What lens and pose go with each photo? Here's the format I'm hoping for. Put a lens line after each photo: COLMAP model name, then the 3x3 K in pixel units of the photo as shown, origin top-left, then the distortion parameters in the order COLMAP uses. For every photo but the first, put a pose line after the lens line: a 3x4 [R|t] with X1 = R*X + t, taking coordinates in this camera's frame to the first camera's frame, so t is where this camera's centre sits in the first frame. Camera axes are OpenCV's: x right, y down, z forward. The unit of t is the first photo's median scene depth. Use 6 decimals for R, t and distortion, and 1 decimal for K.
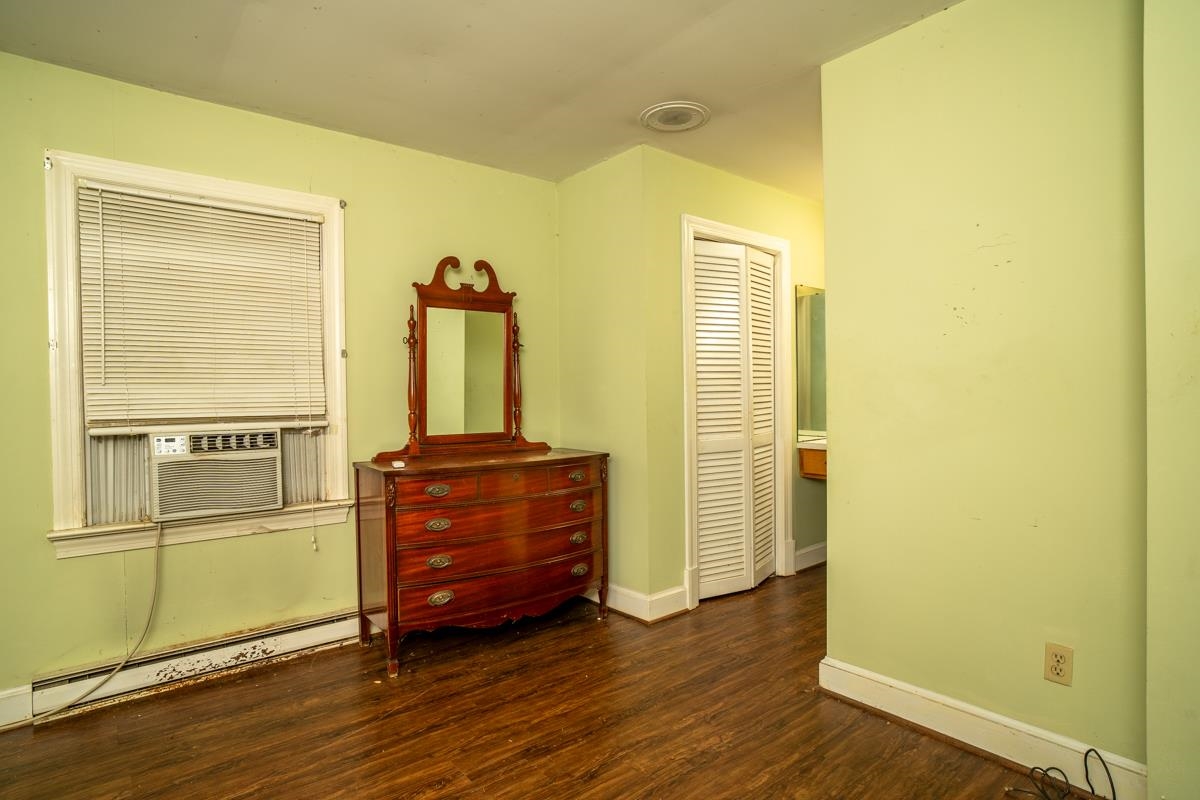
lens RADIAL K [[633.4, 0, 600.0], [0, 633.4, 400.0], [0, 0, 1]] dist [-0.052638, 0.030967]
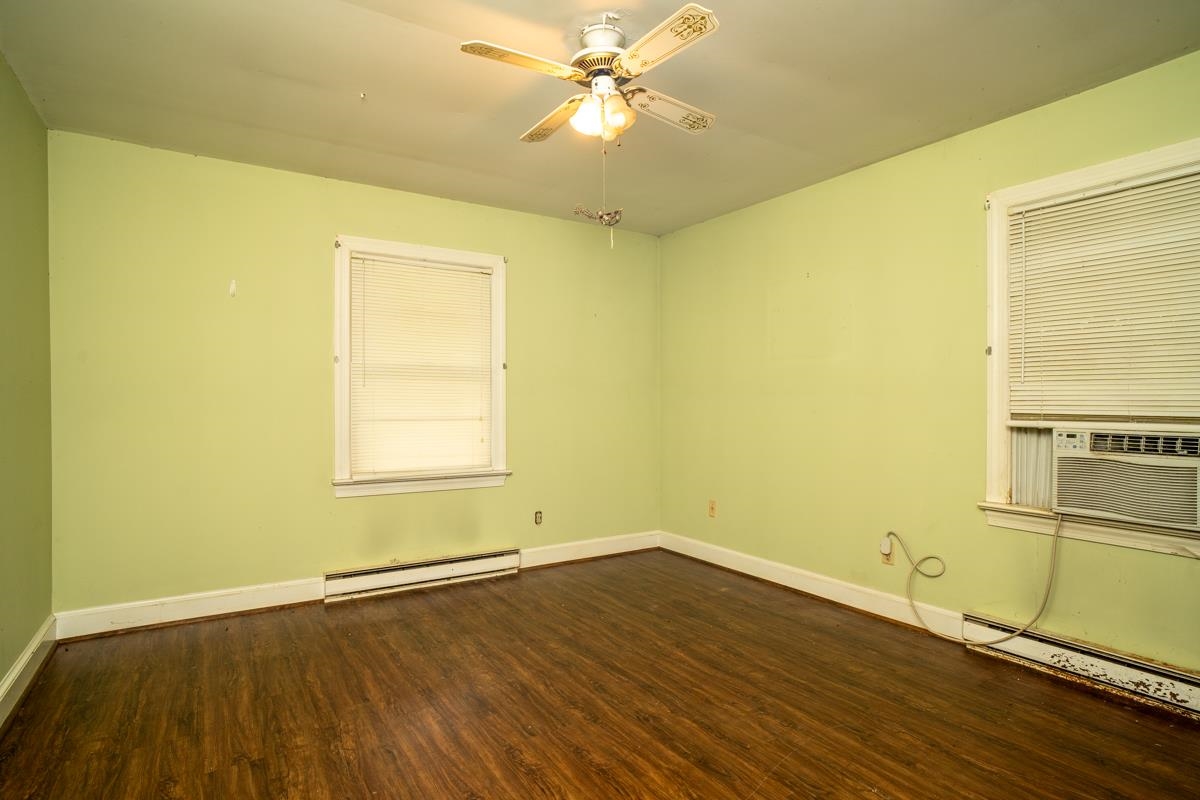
lens RADIAL K [[633.4, 0, 600.0], [0, 633.4, 400.0], [0, 0, 1]] dist [-0.052638, 0.030967]
pose [[-0.106172, 0.014527, -0.994242, 0.405456], [-0.006887, 0.999859, 0.015344, -0.004851], [0.994324, 0.008476, -0.106057, 0.338300]]
